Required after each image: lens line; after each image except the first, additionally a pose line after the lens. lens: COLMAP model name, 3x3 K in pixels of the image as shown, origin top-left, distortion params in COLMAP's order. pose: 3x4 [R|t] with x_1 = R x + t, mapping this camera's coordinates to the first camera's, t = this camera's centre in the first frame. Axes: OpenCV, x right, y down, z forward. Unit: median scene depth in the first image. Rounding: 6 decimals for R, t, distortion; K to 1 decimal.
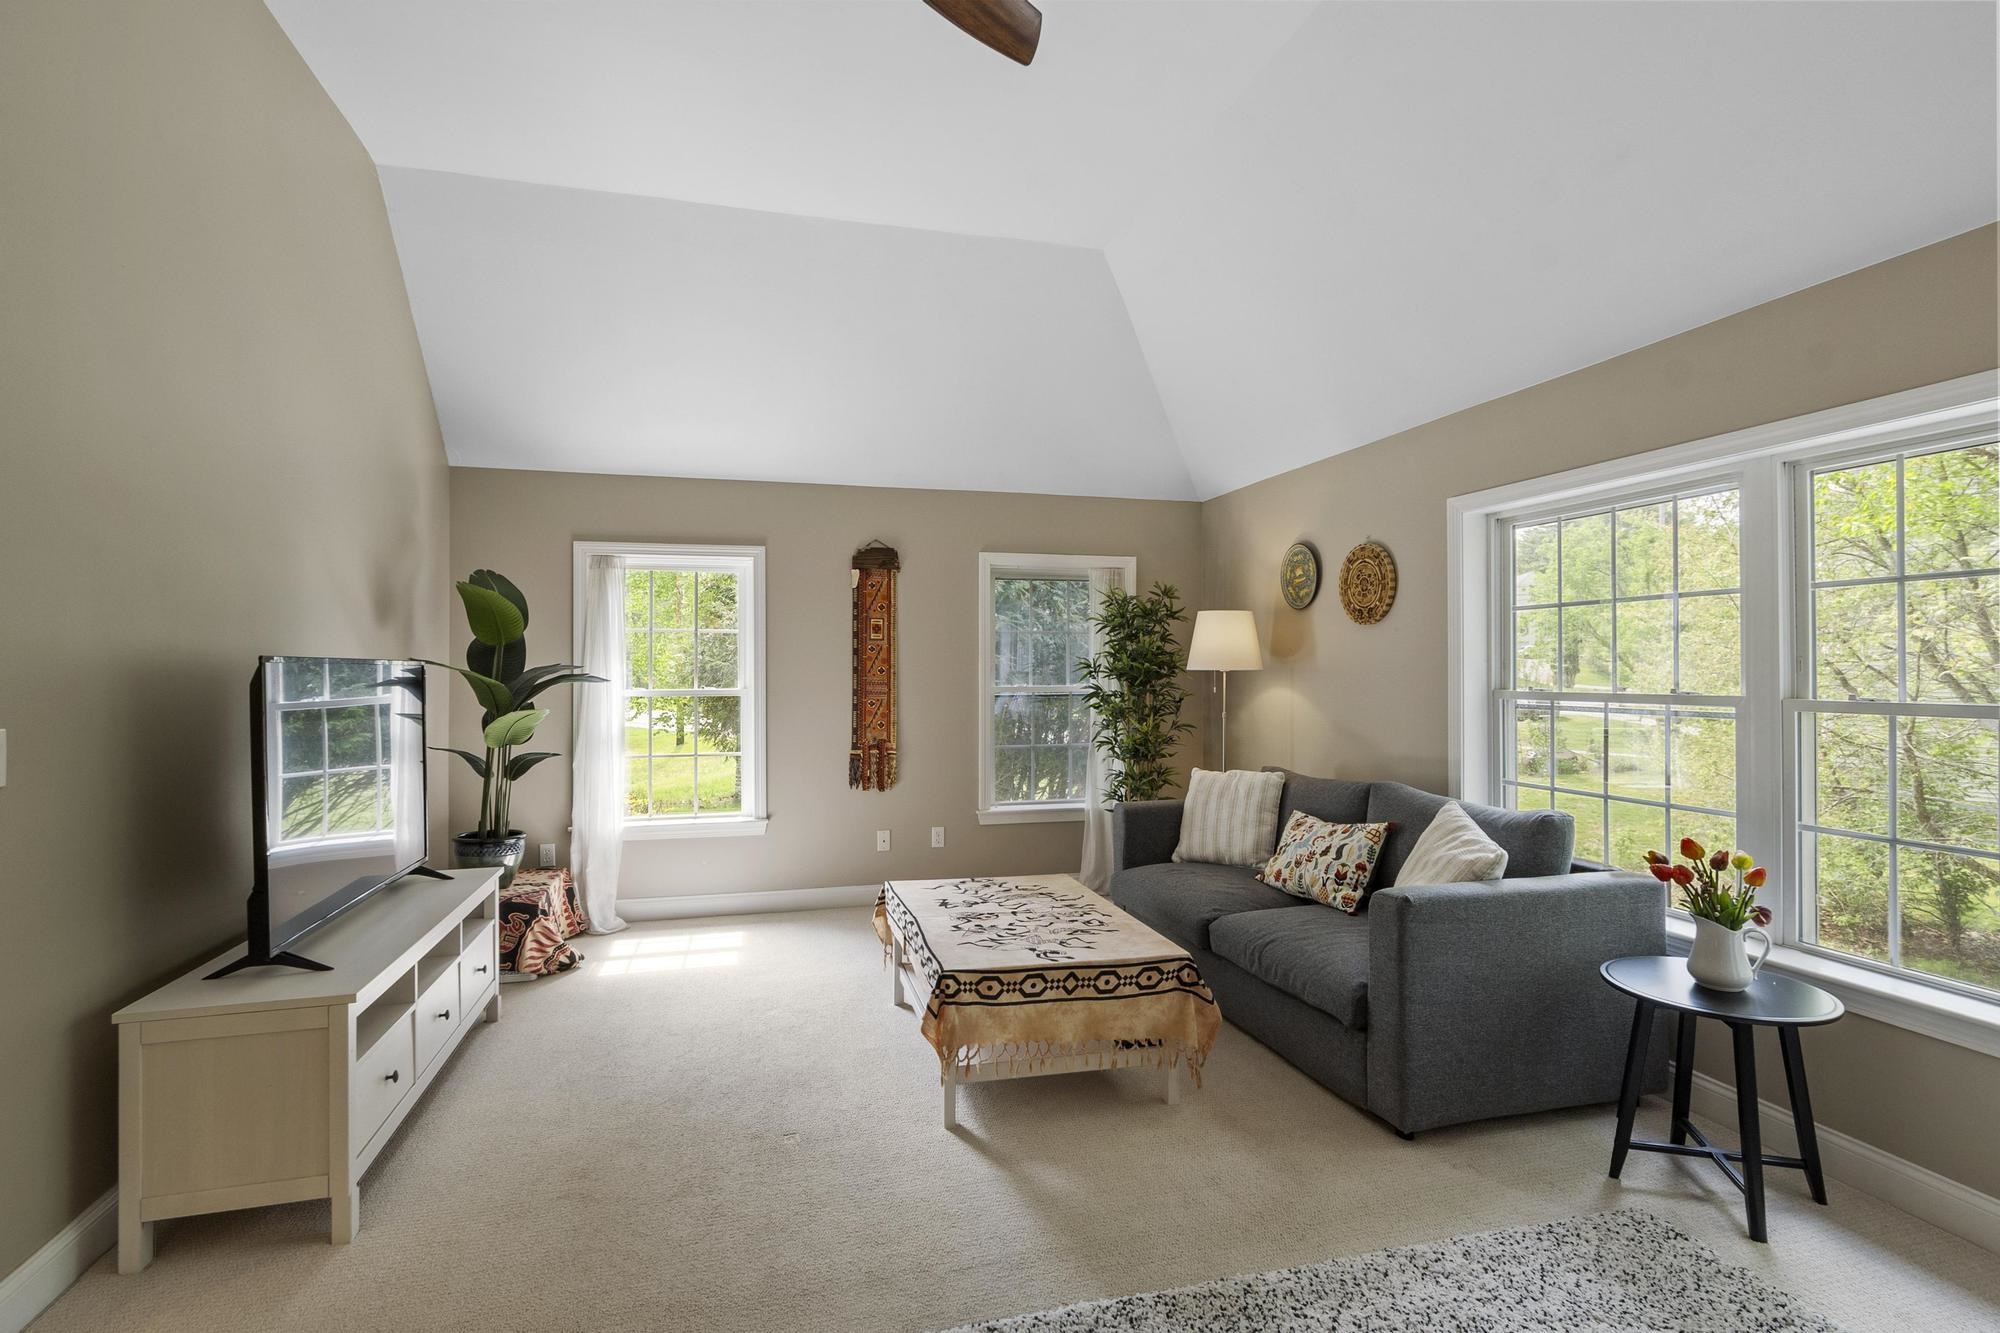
lens RADIAL K [[979.5, 0, 998.3], [0, 979.5, 666.2], [0, 0, 1]] dist [0.002081, 0.000203]
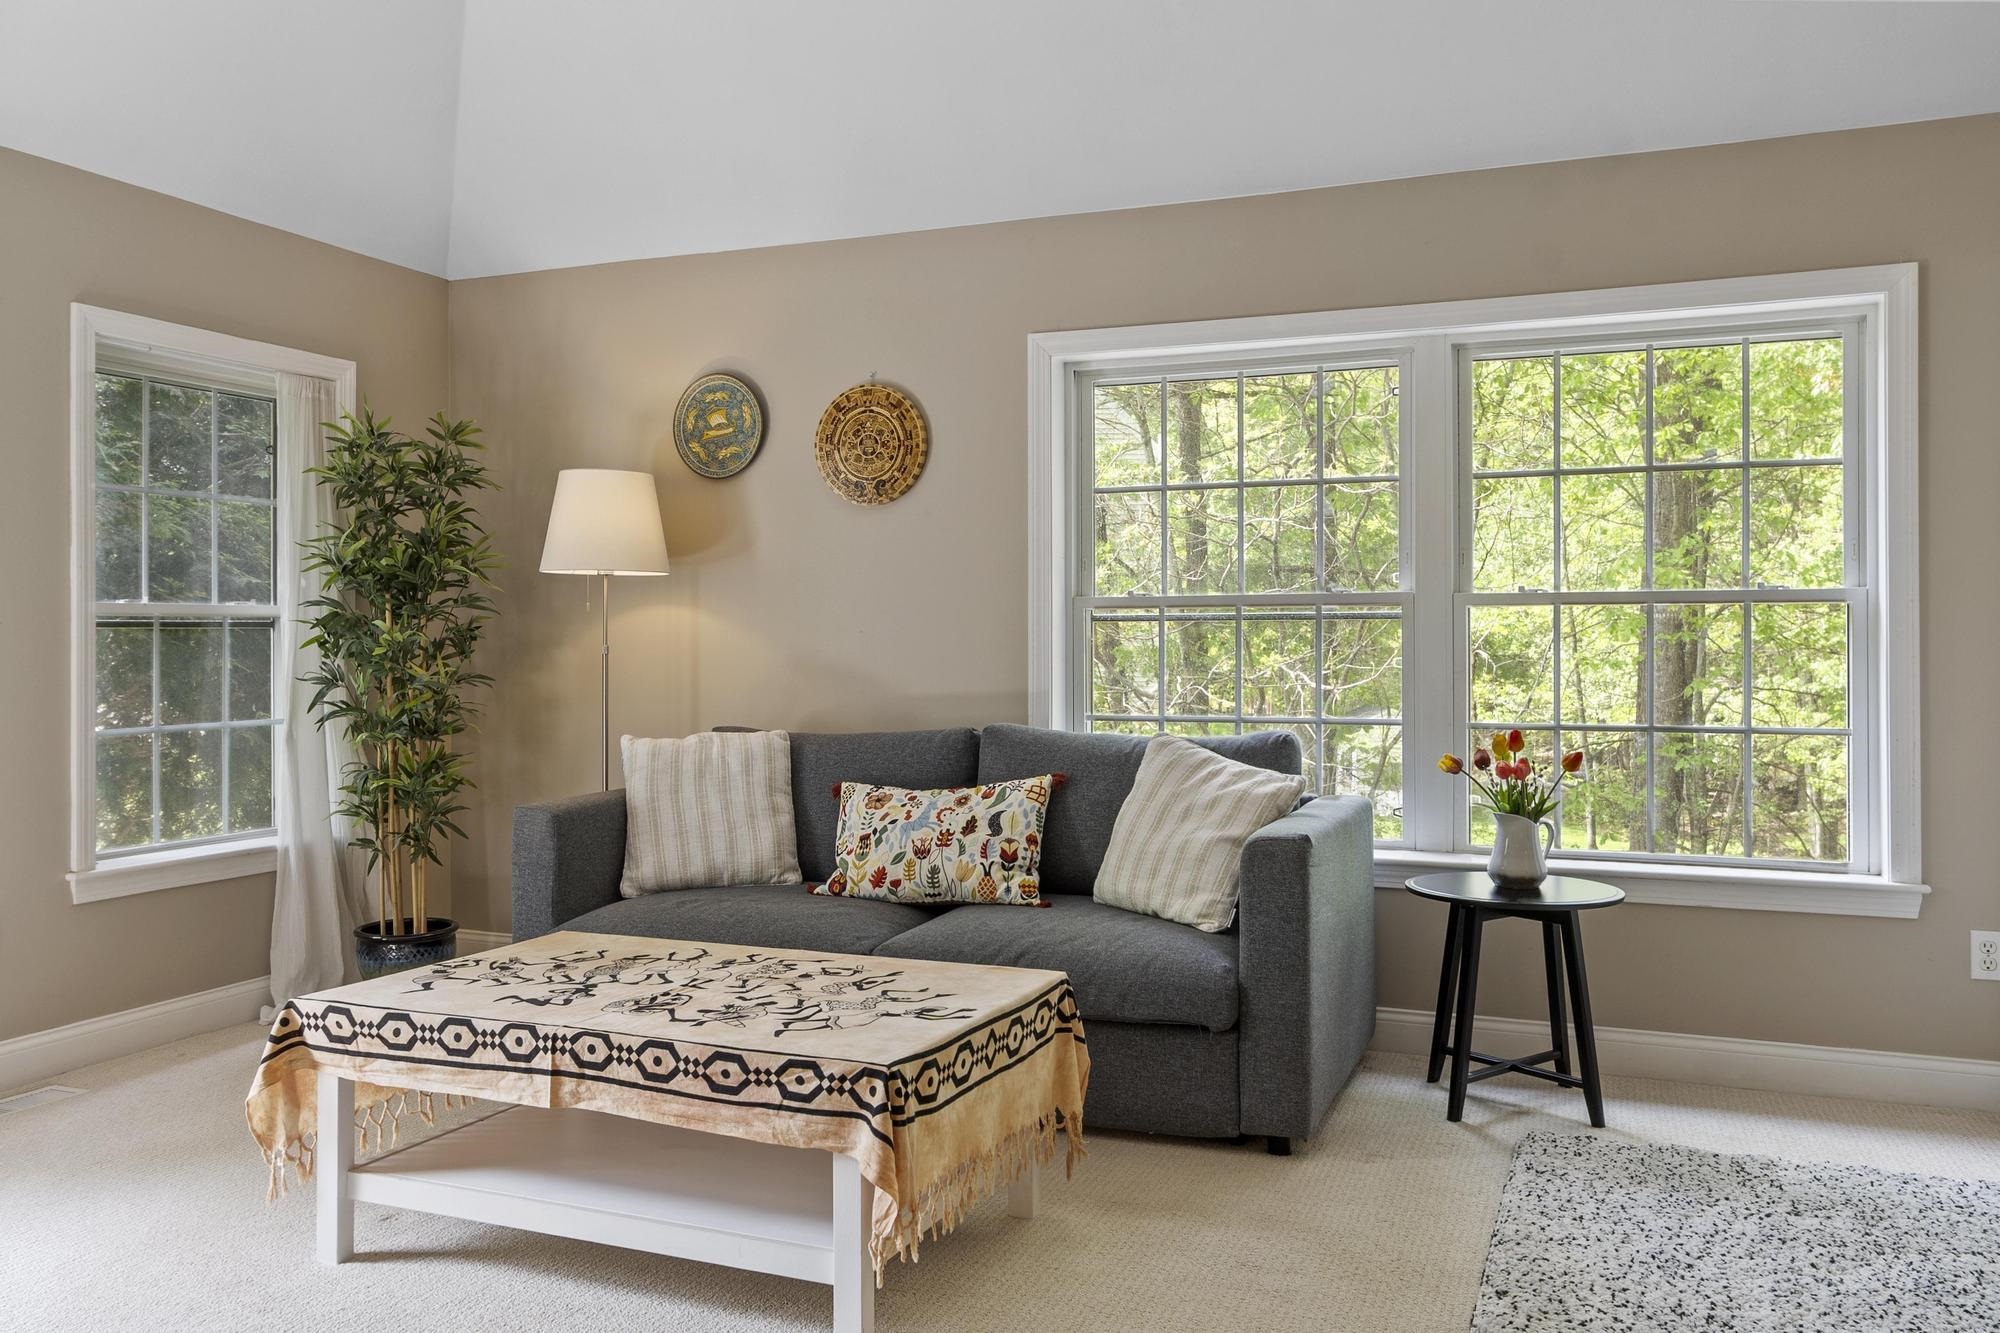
lens RADIAL K [[1587.3, 0, 998.4], [0, 1587.3, 657.2], [0, 0, 1]] dist [-0.002155, 0.001532]
pose [[0.596780, -0.007830, 0.802367, -0.509912], [0.000162, 0.999954, 0.009638, 0.058679], [-0.802405, -0.005622, 0.596753, 0.318098]]
